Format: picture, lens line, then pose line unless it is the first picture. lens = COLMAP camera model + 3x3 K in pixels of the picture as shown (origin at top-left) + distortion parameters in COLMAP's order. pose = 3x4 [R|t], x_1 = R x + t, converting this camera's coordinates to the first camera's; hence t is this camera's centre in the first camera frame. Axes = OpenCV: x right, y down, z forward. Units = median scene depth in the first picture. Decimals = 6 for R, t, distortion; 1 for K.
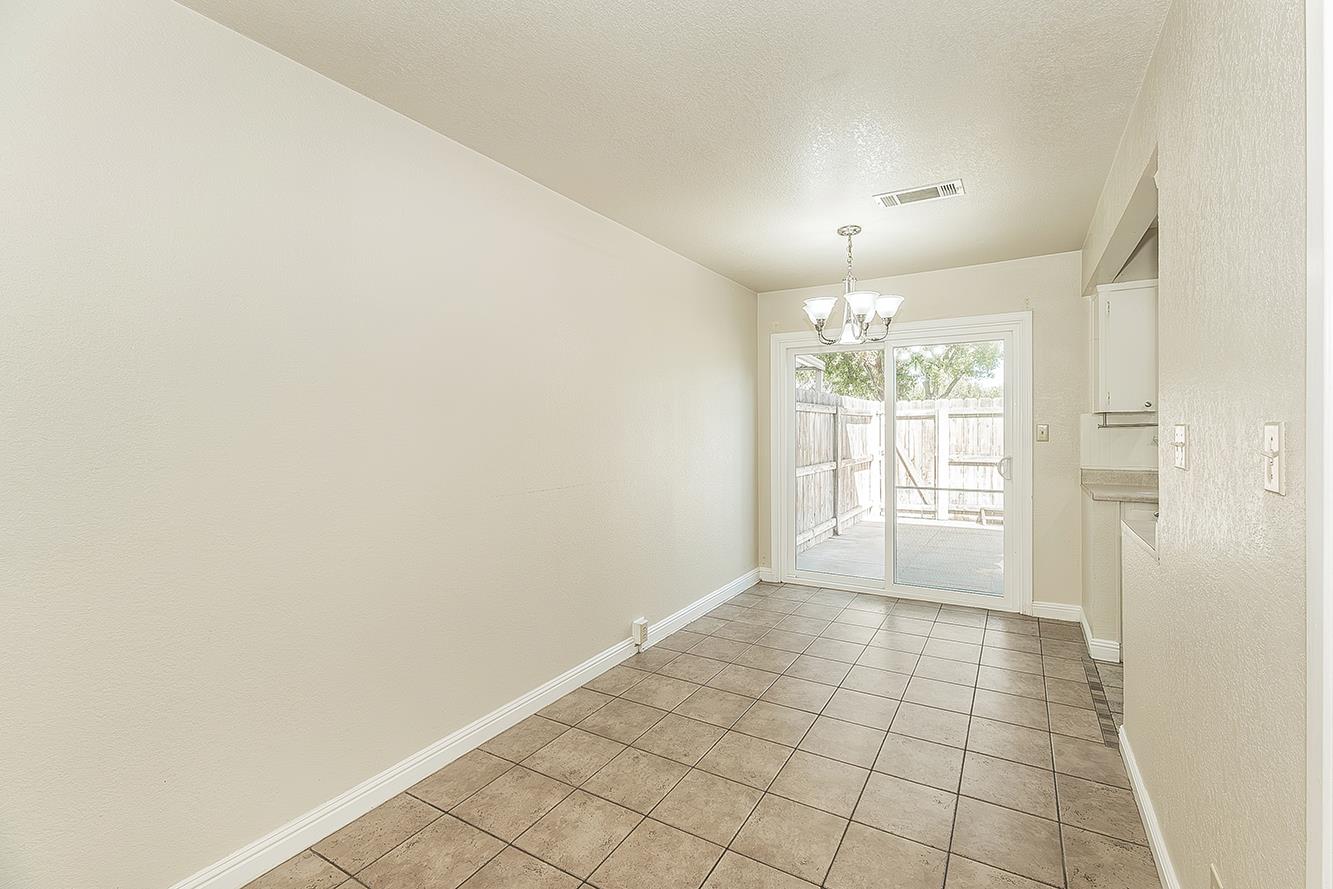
lens RADIAL K [[559.3, 0, 725.4], [0, 559.3, 441.5], [0, 0, 1]] dist [0.003644, 0.001452]
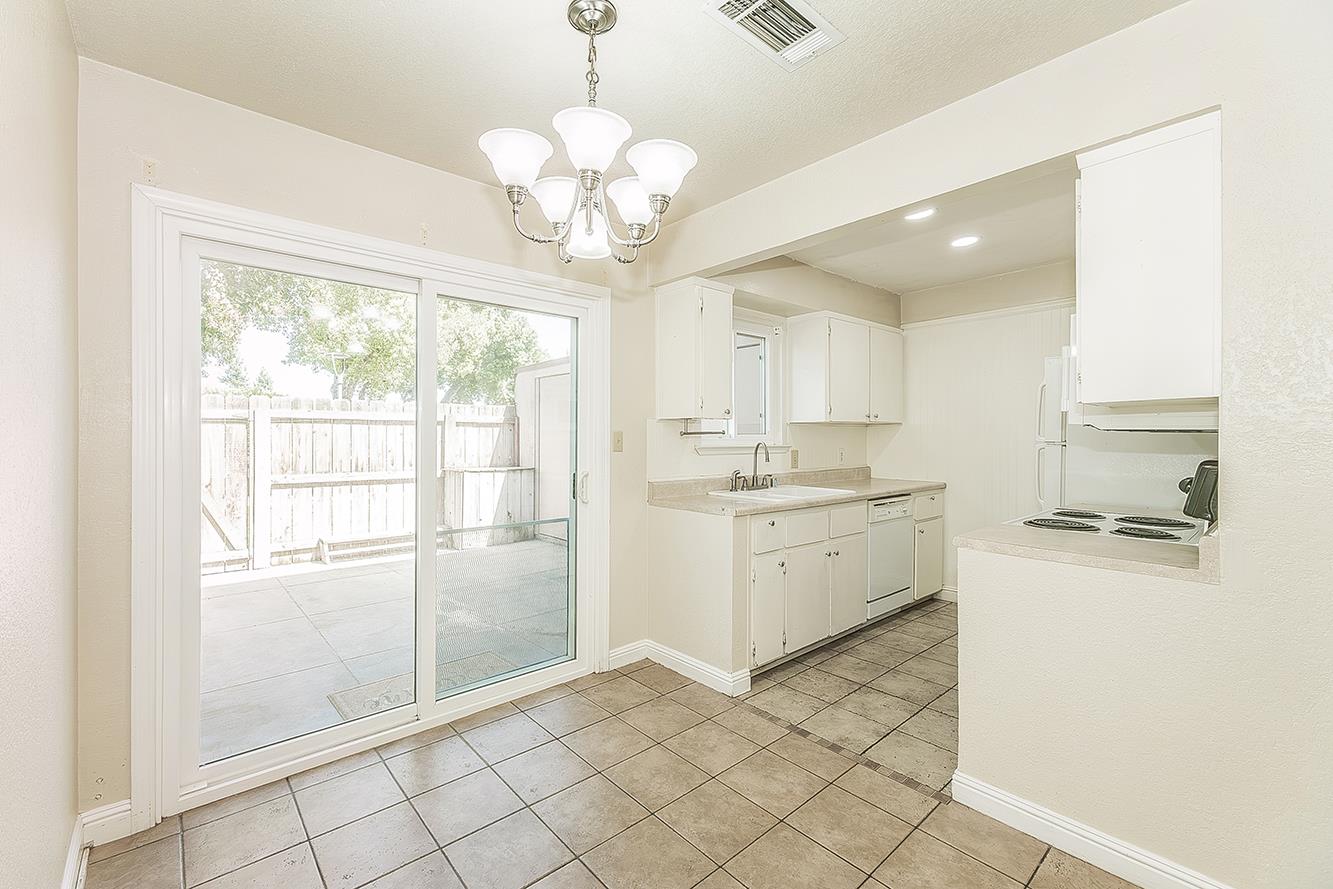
lens RADIAL K [[559.3, 0, 638.6], [0, 559.3, 441.8], [0, 0, 1]] dist [0.003644, 0.001452]
pose [[0.375491, 0.004427, 0.926815, -0.086135], [0.014000, 0.999847, -0.010447, -0.004146], [-0.926720, 0.016899, 0.375372, 0.307175]]
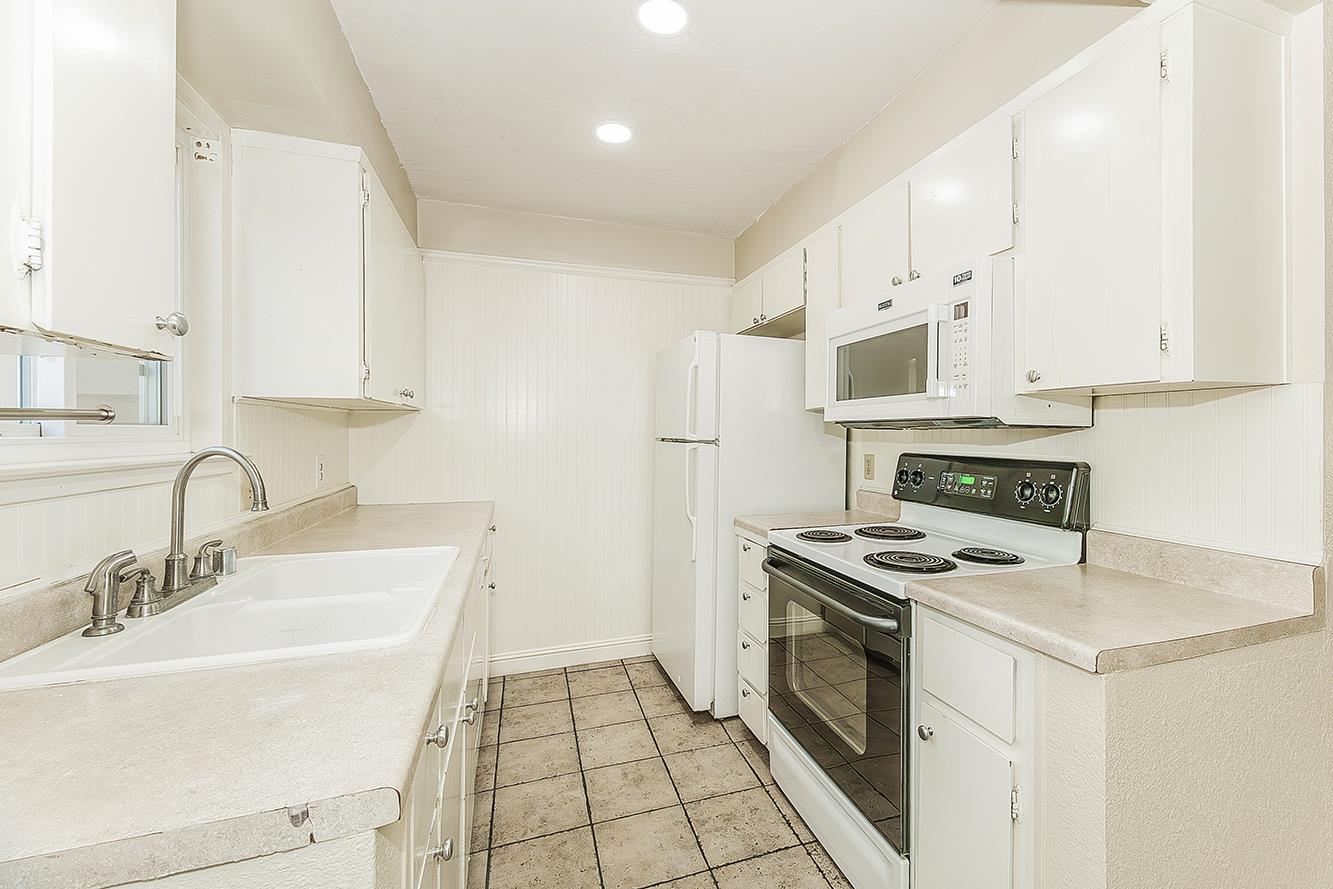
lens RADIAL K [[559.3, 0, 744.0], [0, 559.3, 428.1], [0, 0, 1]] dist [0.003644, 0.001452]
pose [[-0.734368, 0.014312, 0.678600, 0.167859], [0.017199, 0.999849, -0.002475, -0.009839], [-0.678533, 0.009853, -0.734504, 0.404059]]
